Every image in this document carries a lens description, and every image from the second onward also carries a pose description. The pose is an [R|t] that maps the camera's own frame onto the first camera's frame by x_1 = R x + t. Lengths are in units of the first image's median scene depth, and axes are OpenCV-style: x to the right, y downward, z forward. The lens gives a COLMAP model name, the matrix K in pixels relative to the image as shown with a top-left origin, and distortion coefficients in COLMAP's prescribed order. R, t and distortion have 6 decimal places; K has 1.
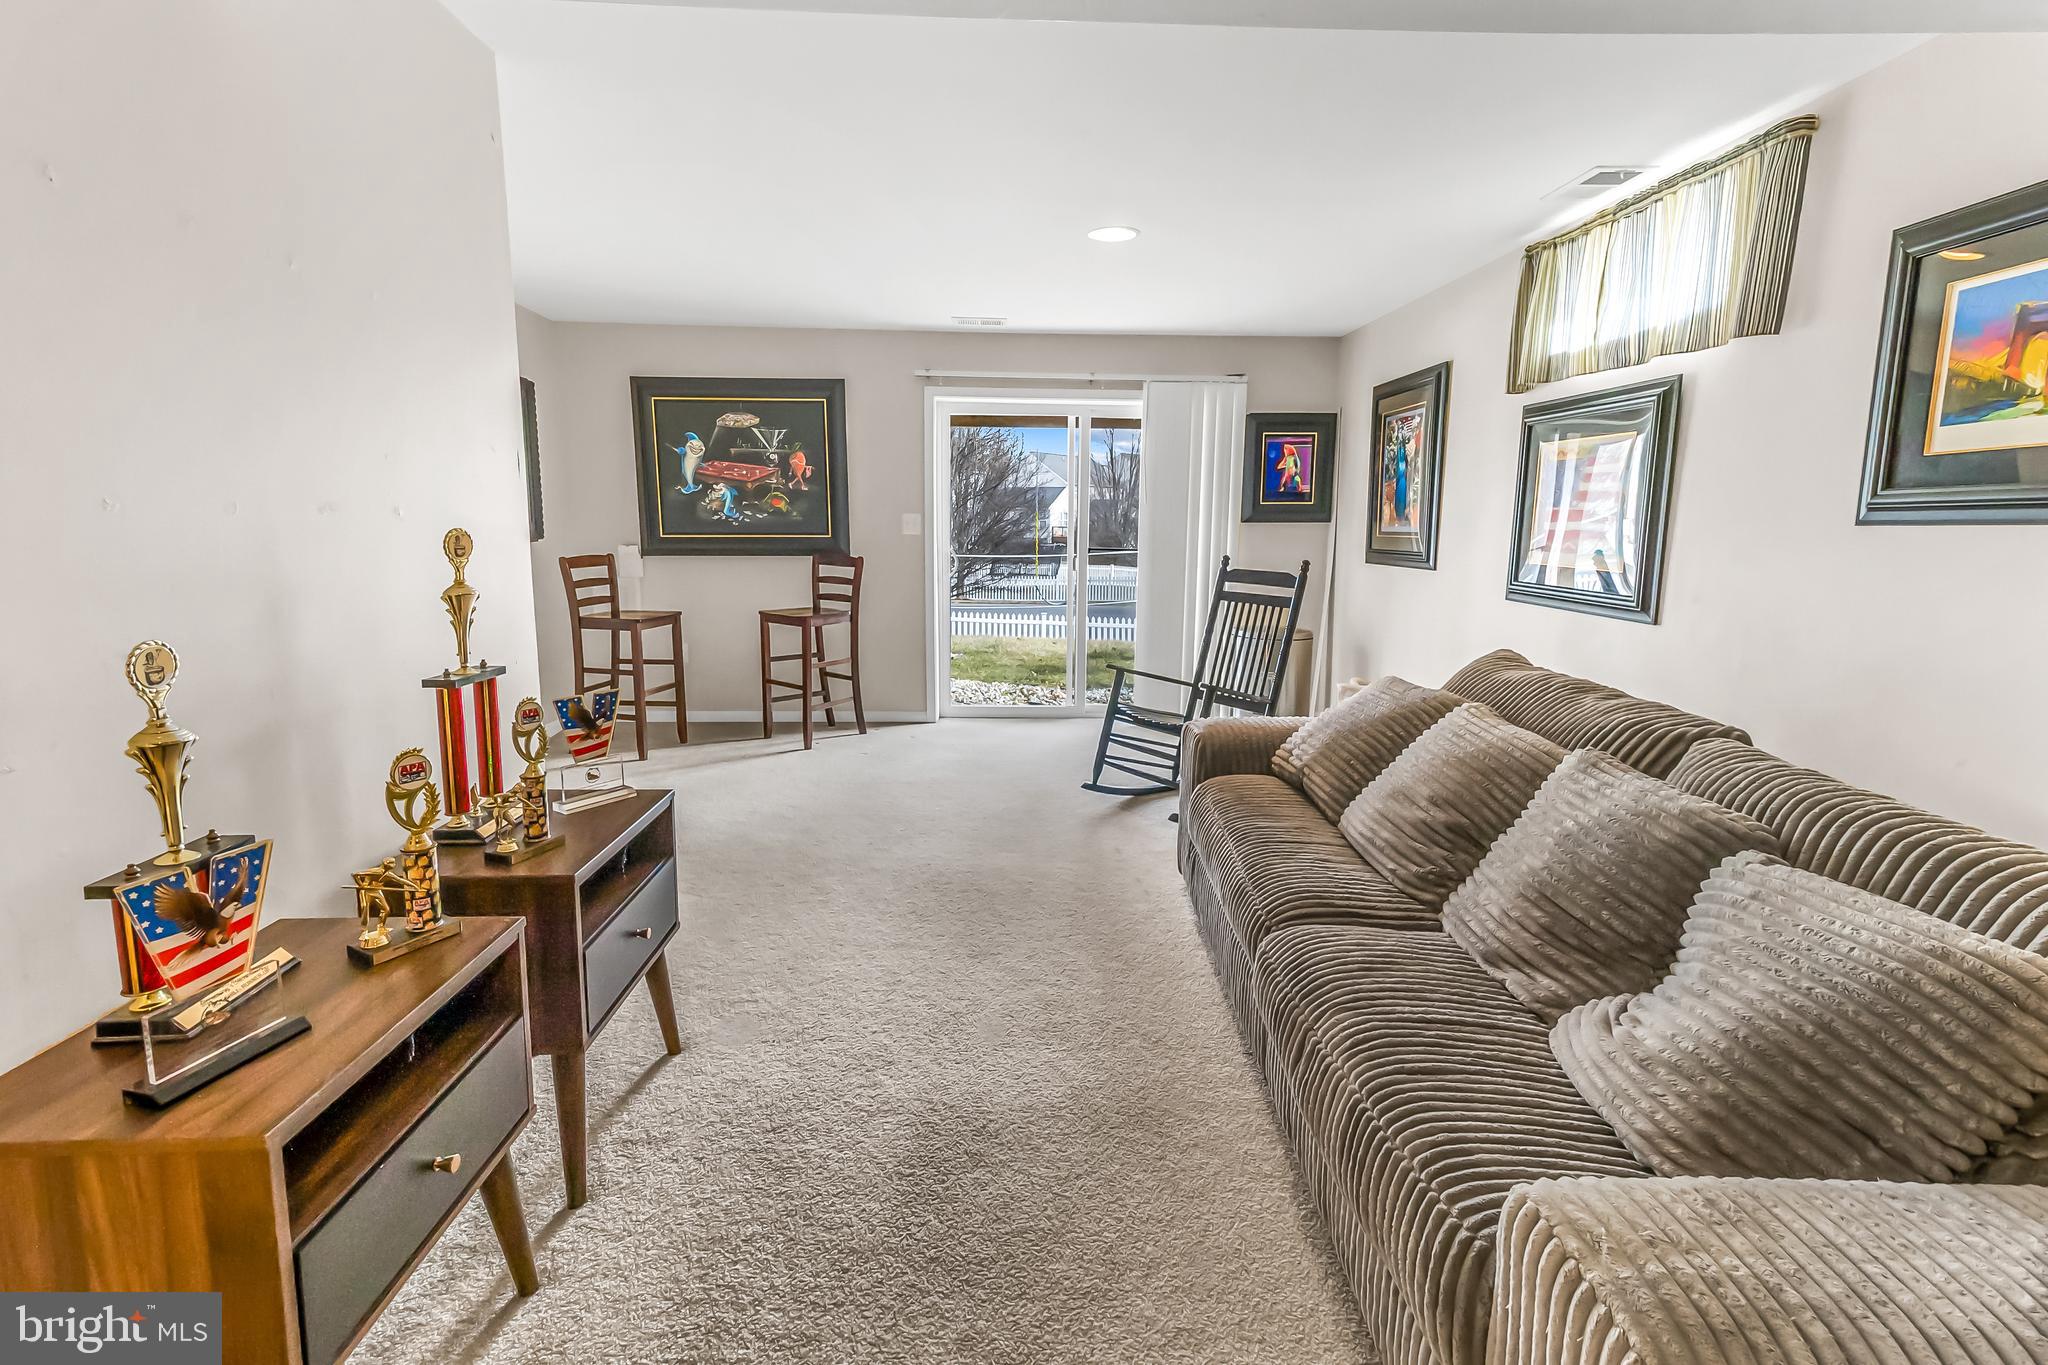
lens RADIAL K [[950.8, 0, 1017.8], [0, 950.8, 662.2], [0, 0, 1]] dist [0.022429, -0.000081]
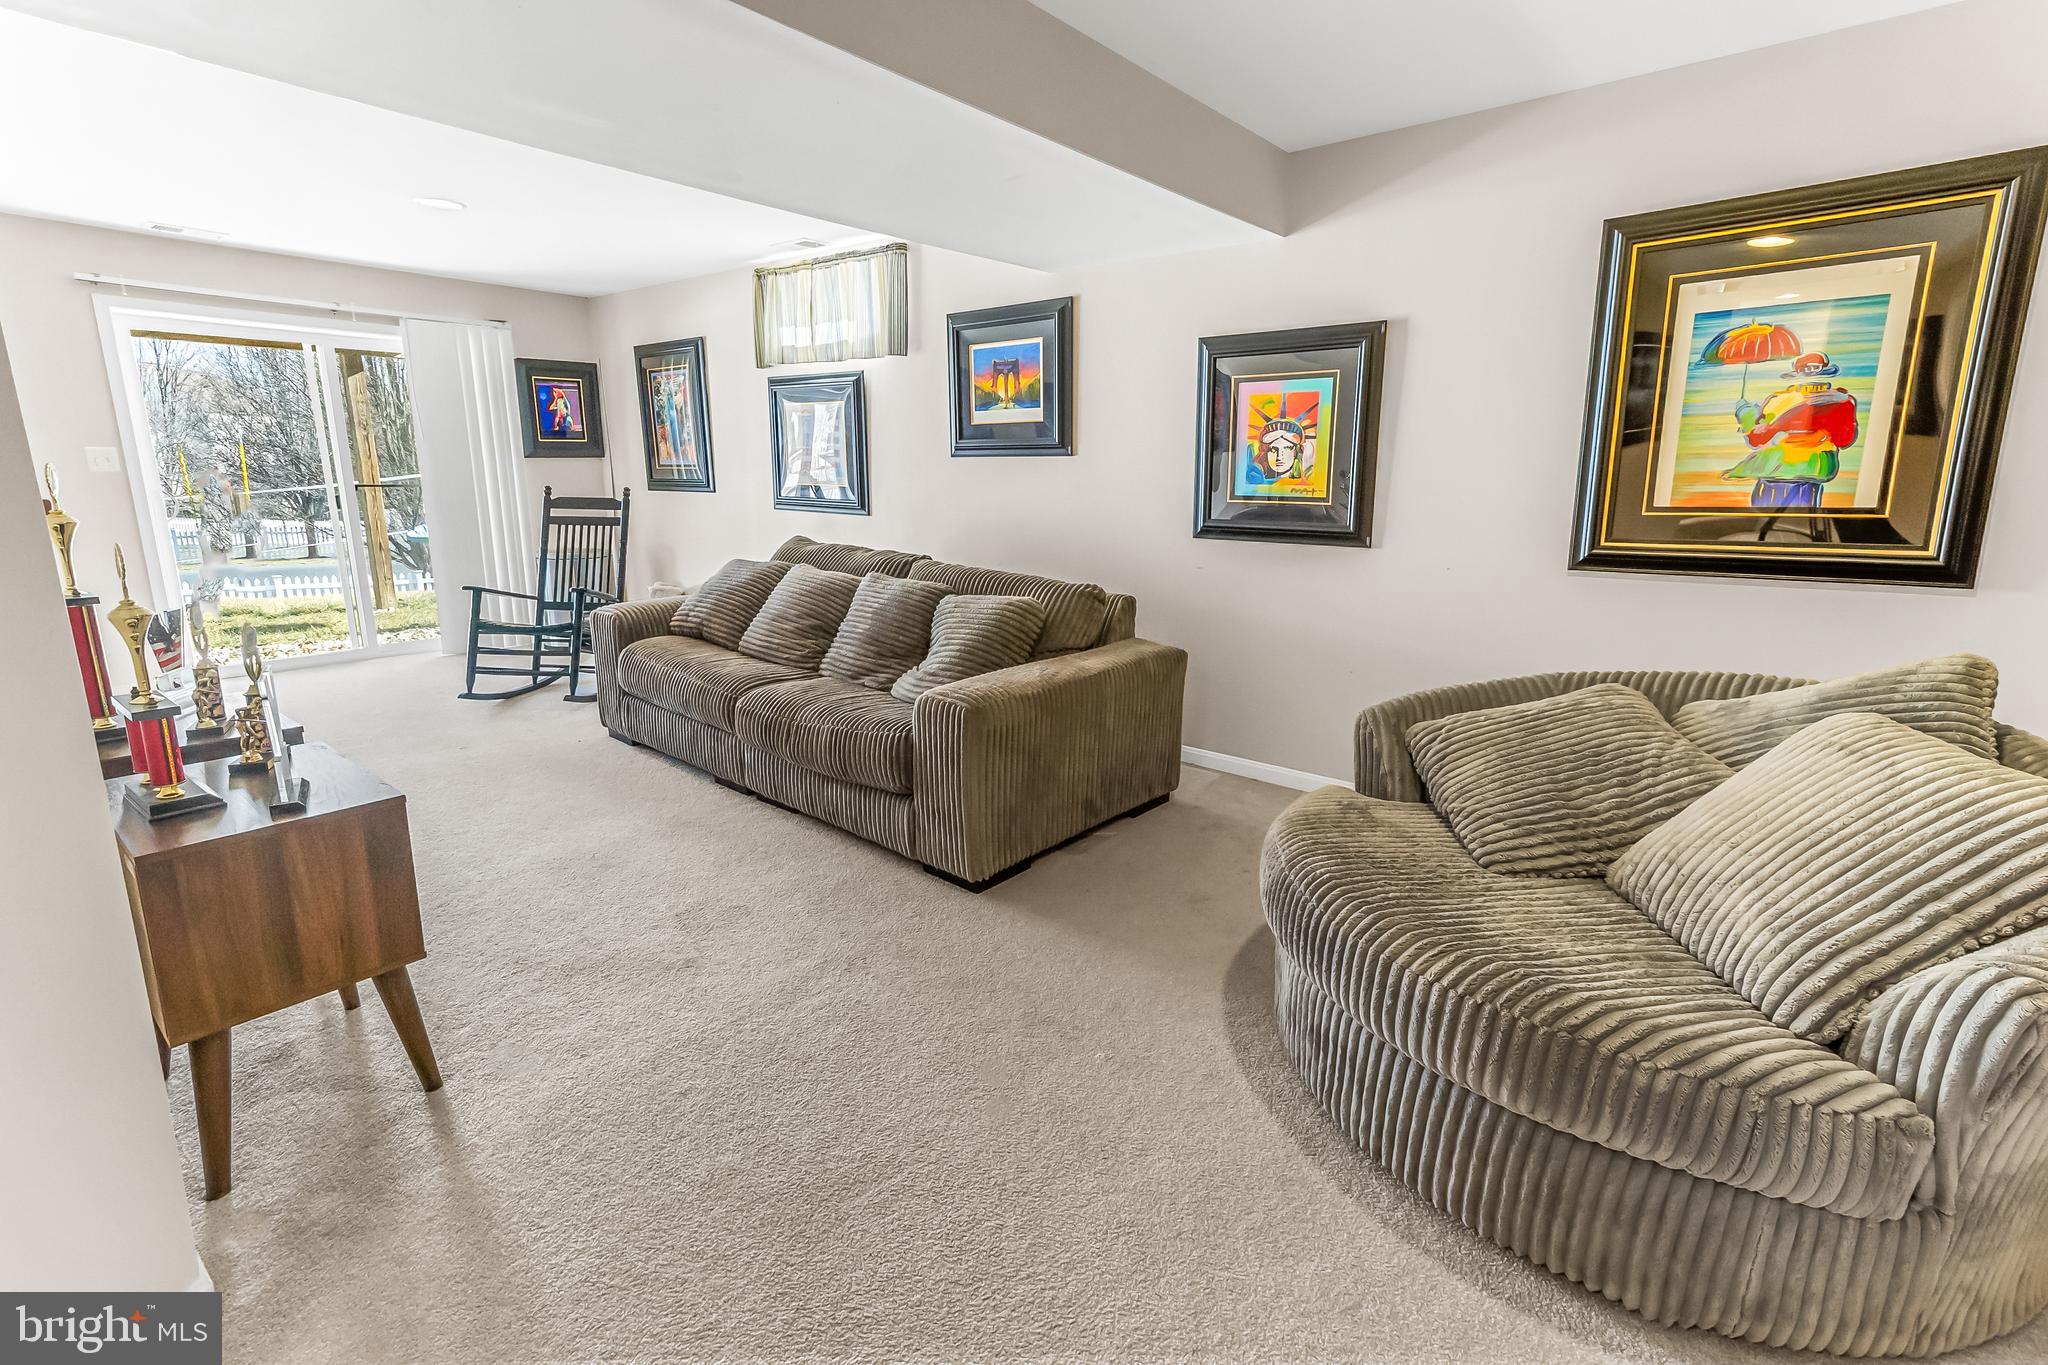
lens RADIAL K [[950.8, 0, 1014.5], [0, 950.8, 685.9], [0, 0, 1]] dist [0.022429, -0.000081]
pose [[0.681908, -0.175778, 0.710003, -0.371709], [0.113591, 0.984367, 0.134608, 0.052524], [-0.722564, -0.011140, 0.691214, -0.331326]]
